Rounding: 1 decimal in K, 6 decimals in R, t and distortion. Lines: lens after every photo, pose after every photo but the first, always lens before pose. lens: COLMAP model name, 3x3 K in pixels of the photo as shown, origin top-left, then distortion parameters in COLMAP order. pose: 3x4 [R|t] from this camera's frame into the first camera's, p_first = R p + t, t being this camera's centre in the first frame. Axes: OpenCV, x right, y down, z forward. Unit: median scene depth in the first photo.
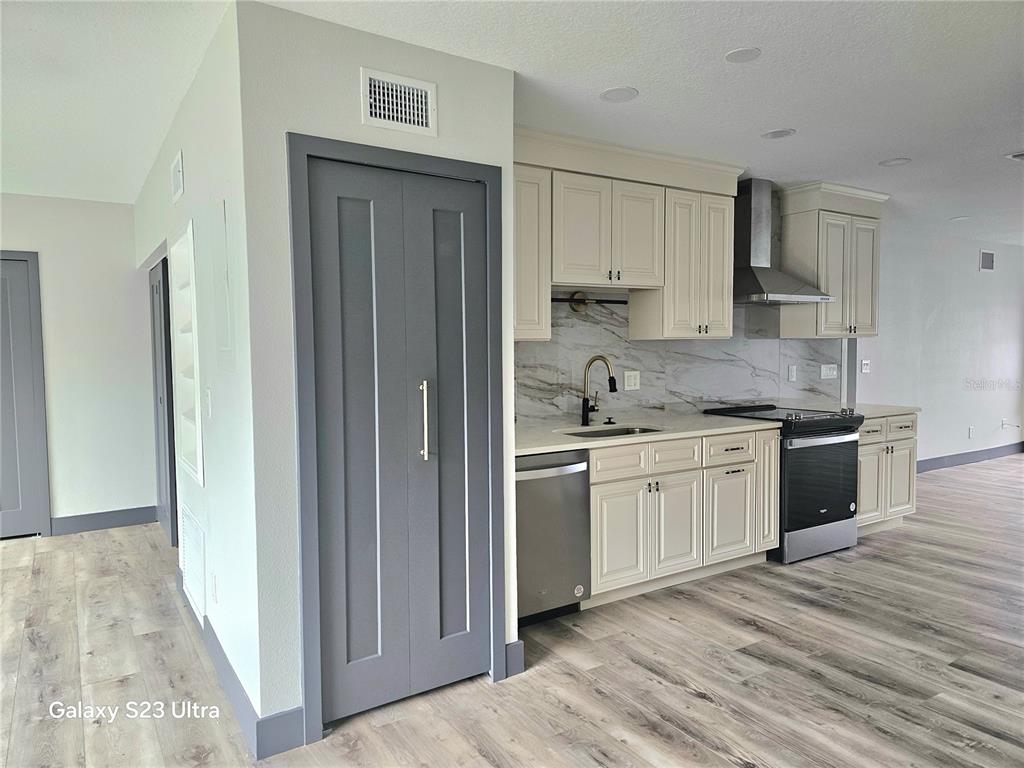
lens RADIAL K [[677.2, 0, 487.6], [0, 677.2, 381.8], [0, 0, 1]] dist [0.057293, -0.053765]
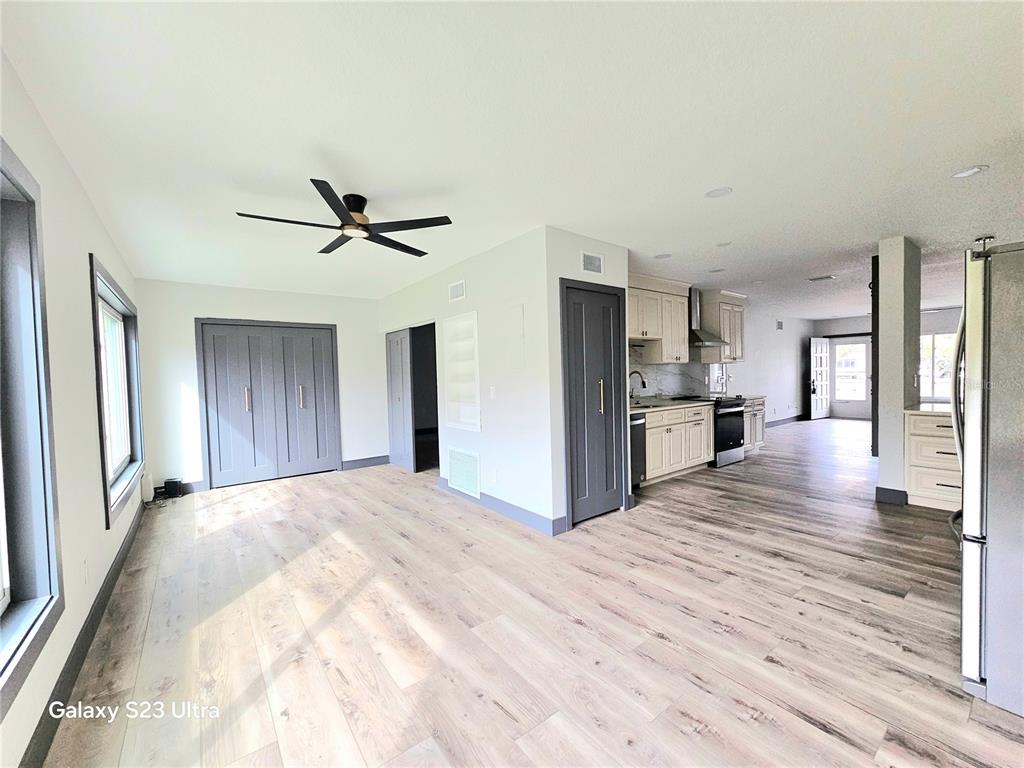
lens RADIAL K [[409.2, 0, 512.0], [0, 409.2, 384.0], [0, 0, 1]] dist [-0.006282, 0.000008]
pose [[0.996035, -0.015515, 0.087603, -0.395090], [0.017971, 0.999465, -0.027314, 0.035065], [-0.087133, 0.028780, 0.995781, -0.283900]]
